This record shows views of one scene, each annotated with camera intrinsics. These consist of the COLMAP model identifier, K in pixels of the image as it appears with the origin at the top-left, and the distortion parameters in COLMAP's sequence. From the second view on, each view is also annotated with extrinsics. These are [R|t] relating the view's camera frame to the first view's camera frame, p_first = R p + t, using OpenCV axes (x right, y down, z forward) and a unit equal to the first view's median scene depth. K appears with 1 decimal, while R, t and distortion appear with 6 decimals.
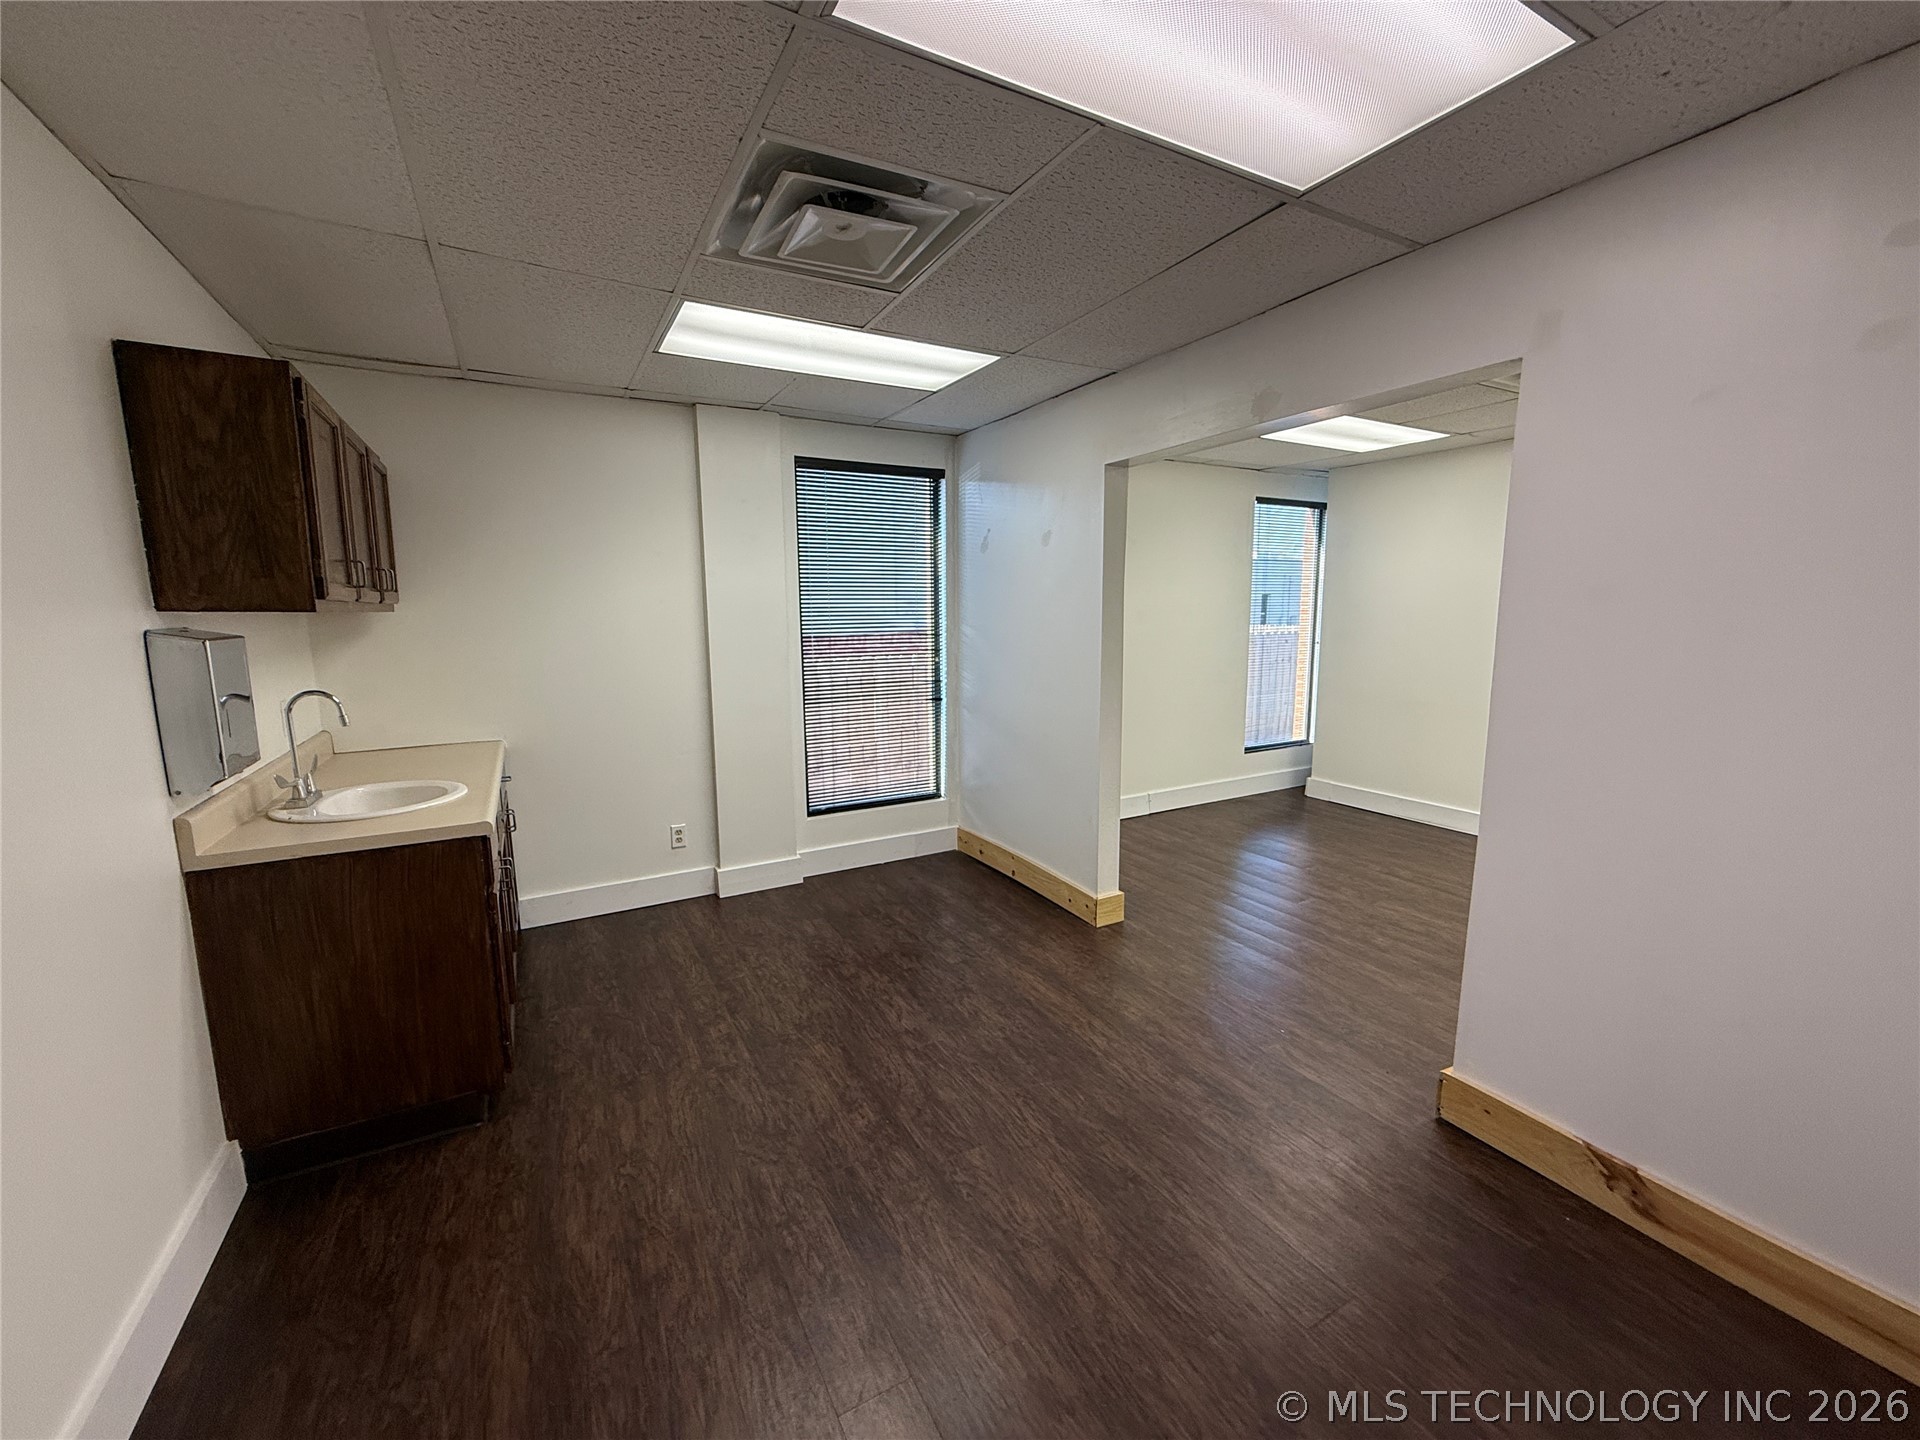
lens RADIAL K [[762.9, 0, 953.4], [0, 762.9, 724.4], [0, 0, 1]] dist [0.000121, -0.000062]
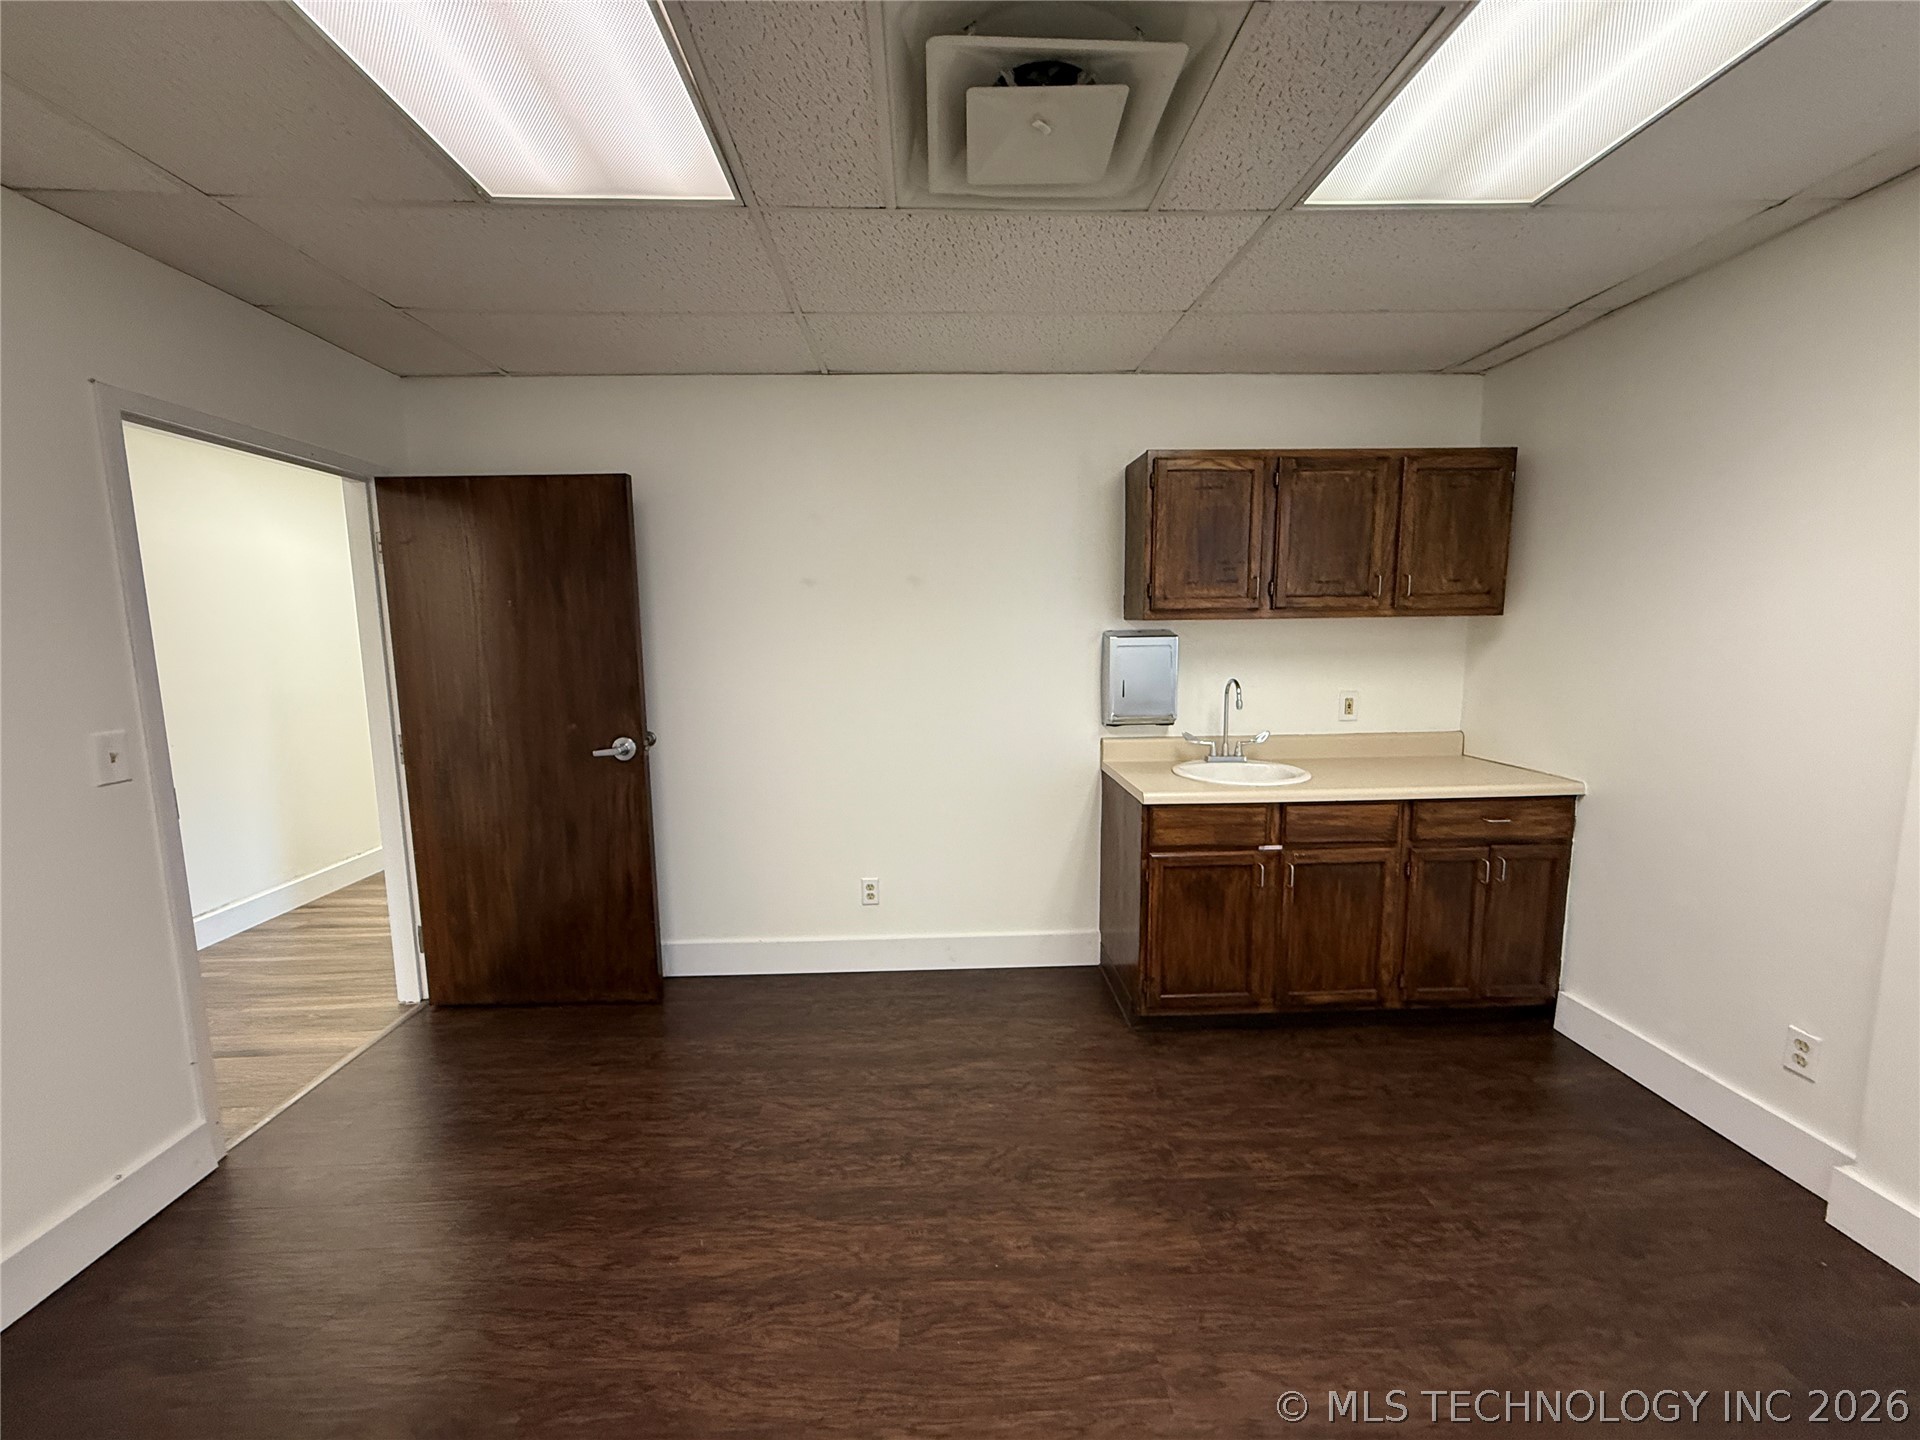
lens RADIAL K [[762.9, 0, 953.4], [0, 762.9, 724.4], [0, 0, 1]] dist [0.000121, -0.000062]
pose [[-0.454855, 0.128782, -0.881205, 0.632550], [-0.119492, 0.971716, 0.203688, -0.206543], [0.882513, 0.197945, -0.426602, 1.337223]]
